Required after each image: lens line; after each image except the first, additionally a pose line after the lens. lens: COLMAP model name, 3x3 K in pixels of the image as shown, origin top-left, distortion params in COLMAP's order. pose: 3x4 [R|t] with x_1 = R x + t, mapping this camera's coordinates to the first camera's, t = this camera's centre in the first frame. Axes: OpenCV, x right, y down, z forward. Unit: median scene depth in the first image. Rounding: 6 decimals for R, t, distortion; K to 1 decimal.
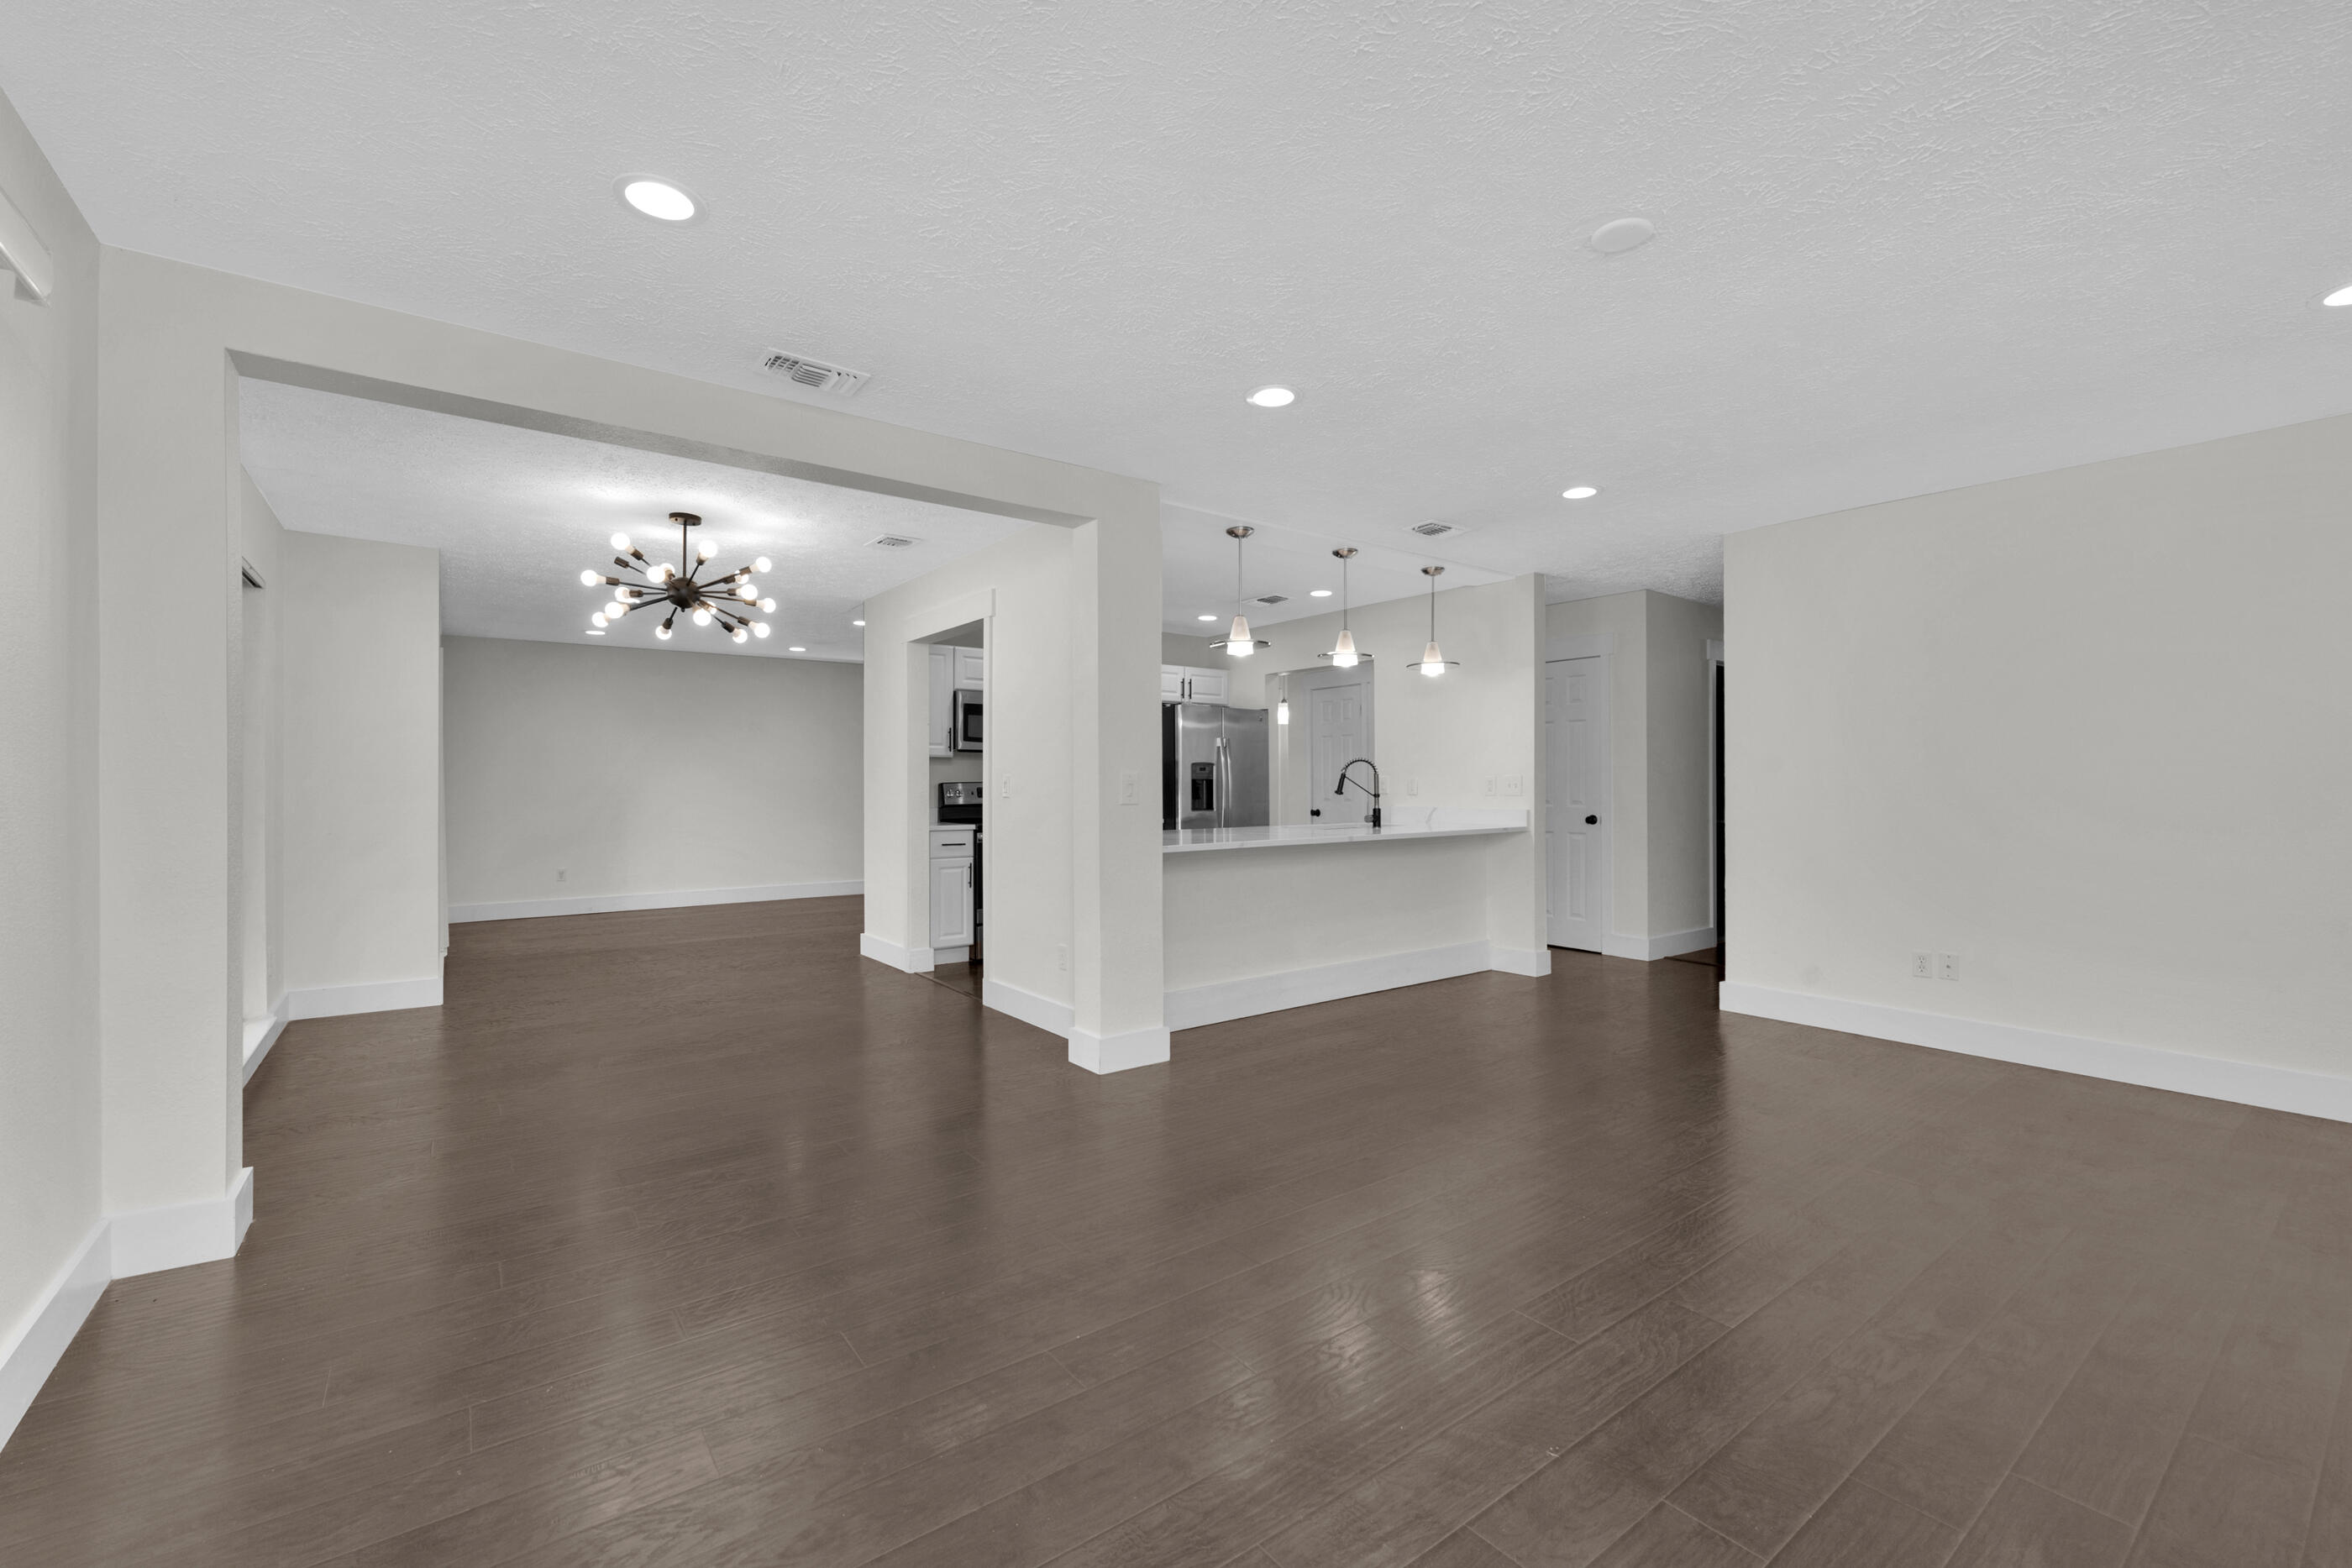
lens RADIAL K [[949.3, 0, 1150.7], [0, 949.3, 781.1], [0, 0, 1]] dist [-0.000785, -0.000583]
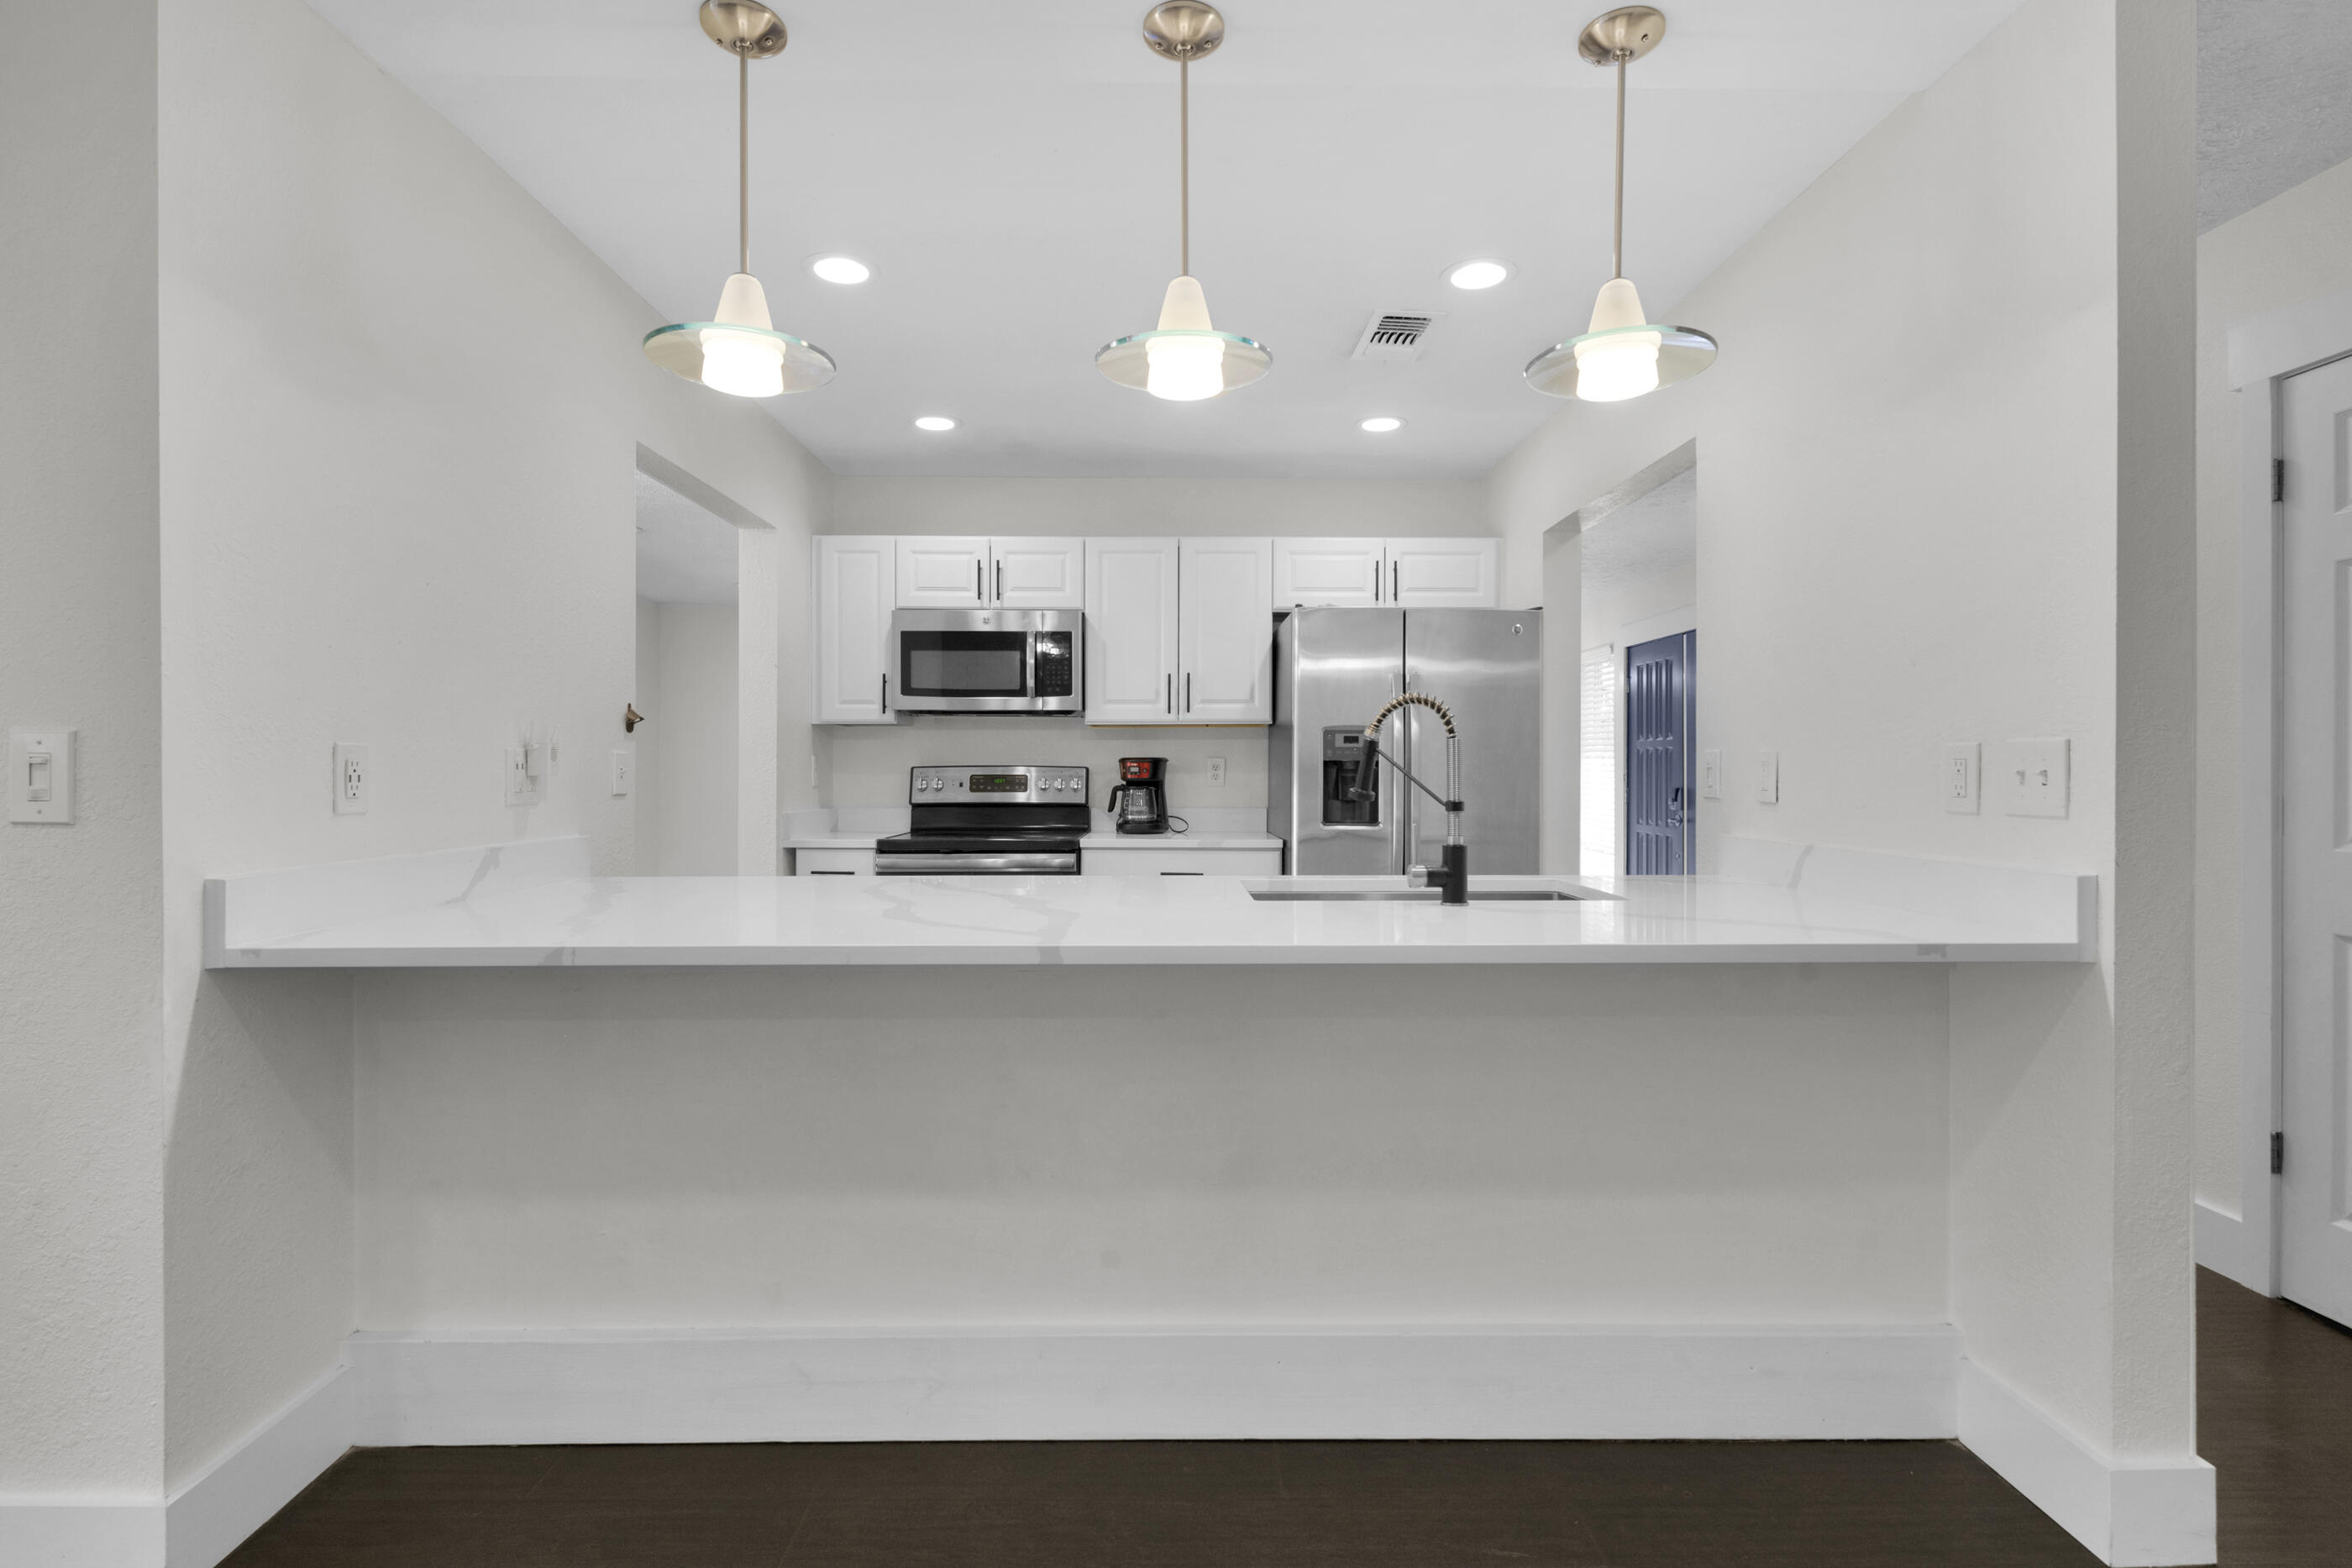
lens RADIAL K [[1066.5, 0, 1111.2], [0, 1066.5, 775.5], [0, 0, 1]] dist [0.000921, 0.000469]
pose [[0.789267, 0.006773, -0.614013, 0.313096], [-0.002764, 0.999968, 0.007477, 0.001962], [0.614044, -0.004204, 0.789260, 0.543634]]
